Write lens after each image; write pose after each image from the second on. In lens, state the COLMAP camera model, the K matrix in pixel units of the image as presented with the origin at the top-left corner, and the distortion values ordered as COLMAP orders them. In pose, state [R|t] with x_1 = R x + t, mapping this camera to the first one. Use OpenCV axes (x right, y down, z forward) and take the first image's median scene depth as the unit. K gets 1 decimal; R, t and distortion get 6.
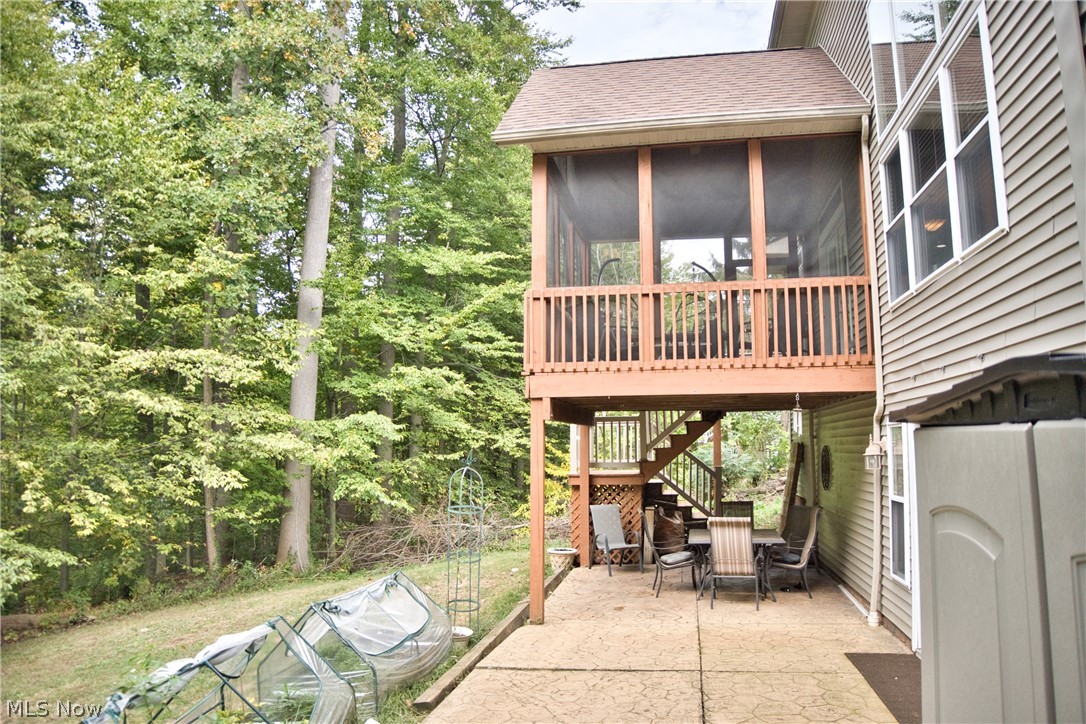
lens RADIAL K [[761.4, 0, 541.5], [0, 761.4, 359.1], [0, 0, 1]] dist [-0.136056, 0.054965]
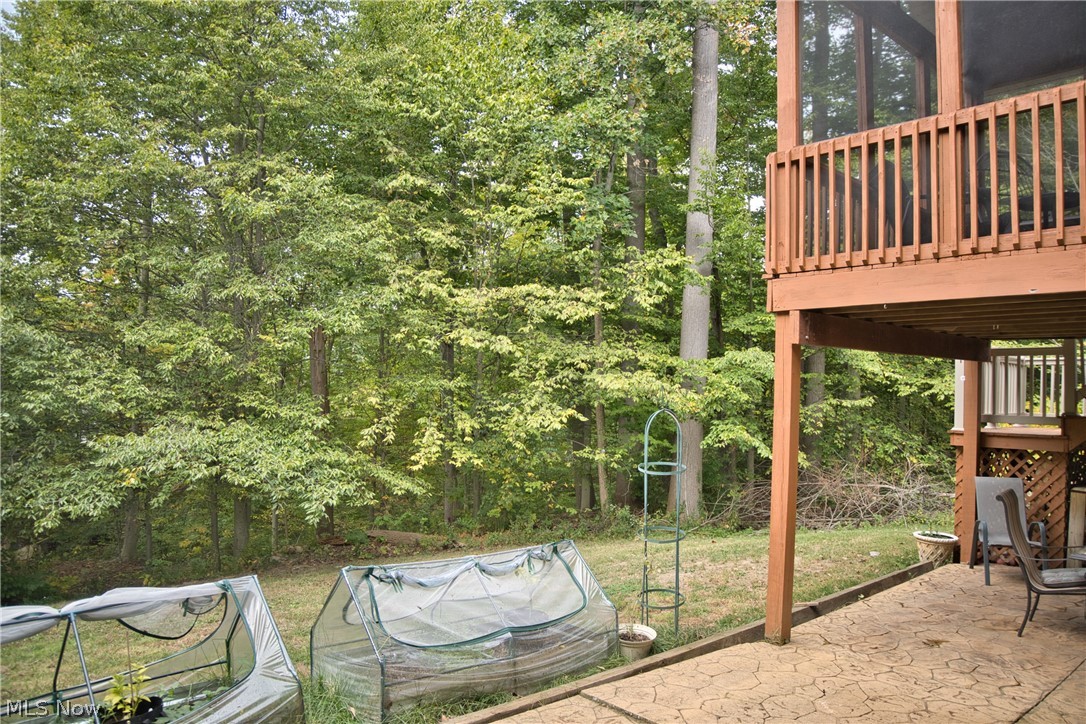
lens RADIAL K [[761.4, 0, 544.5], [0, 761.4, 366.0], [0, 0, 1]] dist [-0.136056, 0.054965]
pose [[0.771450, 0.004697, -0.636272, 0.177065], [0.044921, 0.997076, 0.061825, 0.033720], [0.634702, -0.076277, 0.768983, 0.244755]]
